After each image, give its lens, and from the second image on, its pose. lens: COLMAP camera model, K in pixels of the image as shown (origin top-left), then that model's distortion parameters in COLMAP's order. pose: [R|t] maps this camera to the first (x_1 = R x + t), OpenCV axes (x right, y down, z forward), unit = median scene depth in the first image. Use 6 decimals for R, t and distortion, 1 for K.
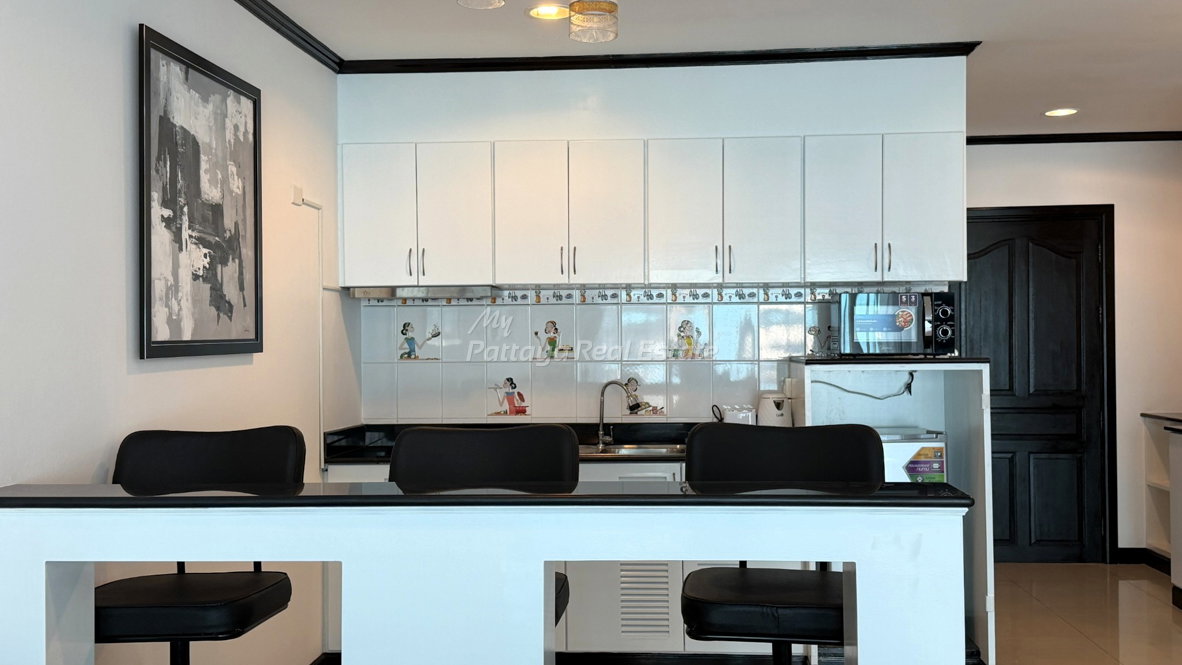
lens RADIAL K [[1212.8, 0, 627.2], [0, 1212.8, 332.8], [0, 0, 1]] dist [0.067792, -0.009592]
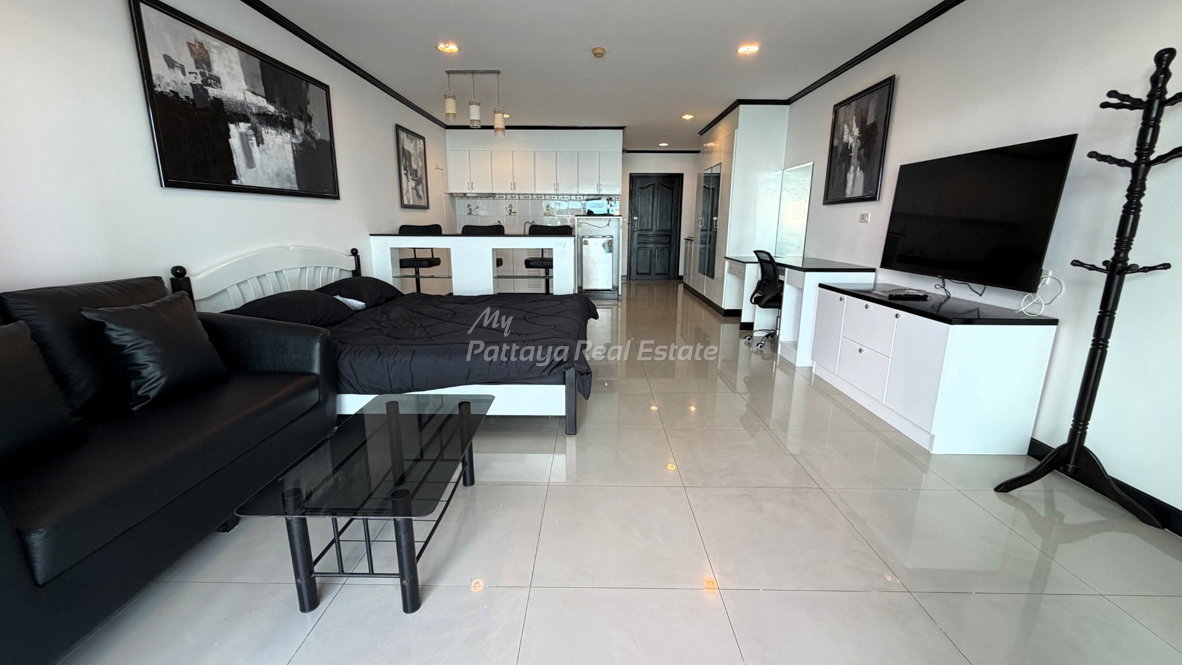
lens RADIAL K [[471.3, 0, 592.9], [0, 471.3, 324.8], [0, 0, 1]] dist [-0.000768, -0.000155]
pose [[0.998624, 0.006149, 0.052071, 0.114140], [-0.017442, 0.975500, 0.219306, 0.029070], [-0.049447, -0.219913, 0.974266, -0.449992]]
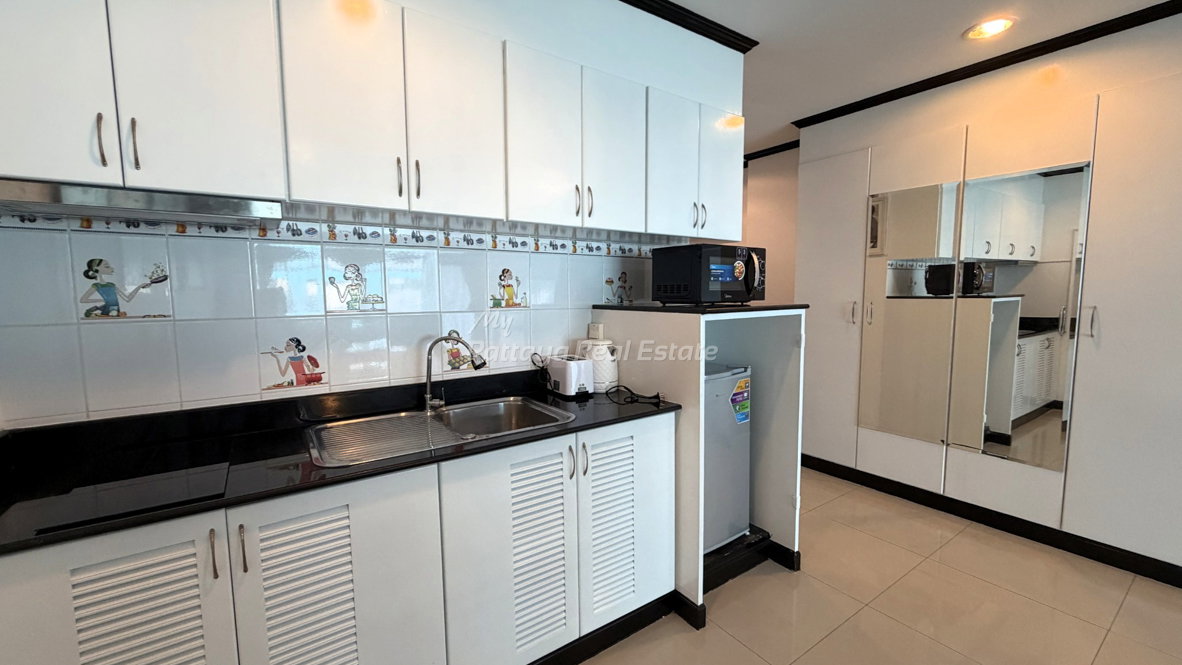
lens RADIAL K [[469.8, 0, 591.0], [0, 469.8, 332.5], [0, 0, 1]] dist [-0.001602, -0.000215]
pose [[0.791496, -0.051501, 0.609001, -0.140270], [-0.002885, 0.996117, 0.087988, 0.007884], [-0.611168, -0.071399, 0.788274, 0.712631]]
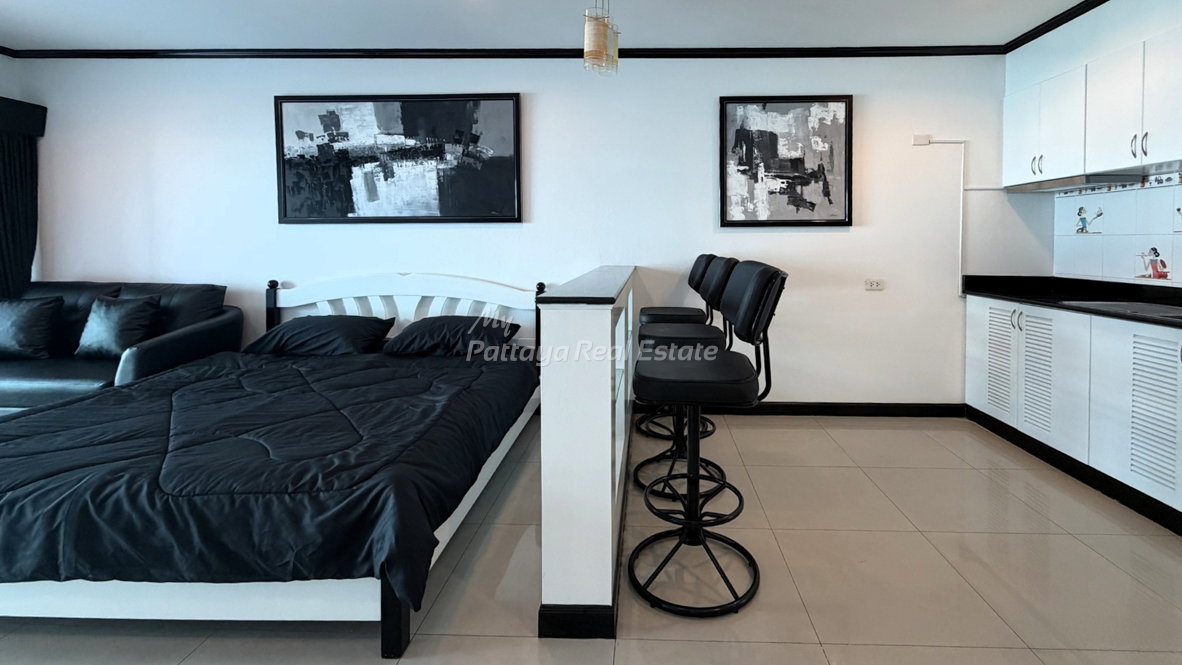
lens RADIAL K [[507.6, 0, 635.9], [0, 507.6, 253.6], [0, 0, 1]] dist [-0.000289, -0.000302]
pose [[0.034447, 0.033725, -0.998837, 0.428398], [0.004523, 0.999415, 0.033901, 0.025450], [0.999396, -0.005686, 0.034274, 0.503978]]
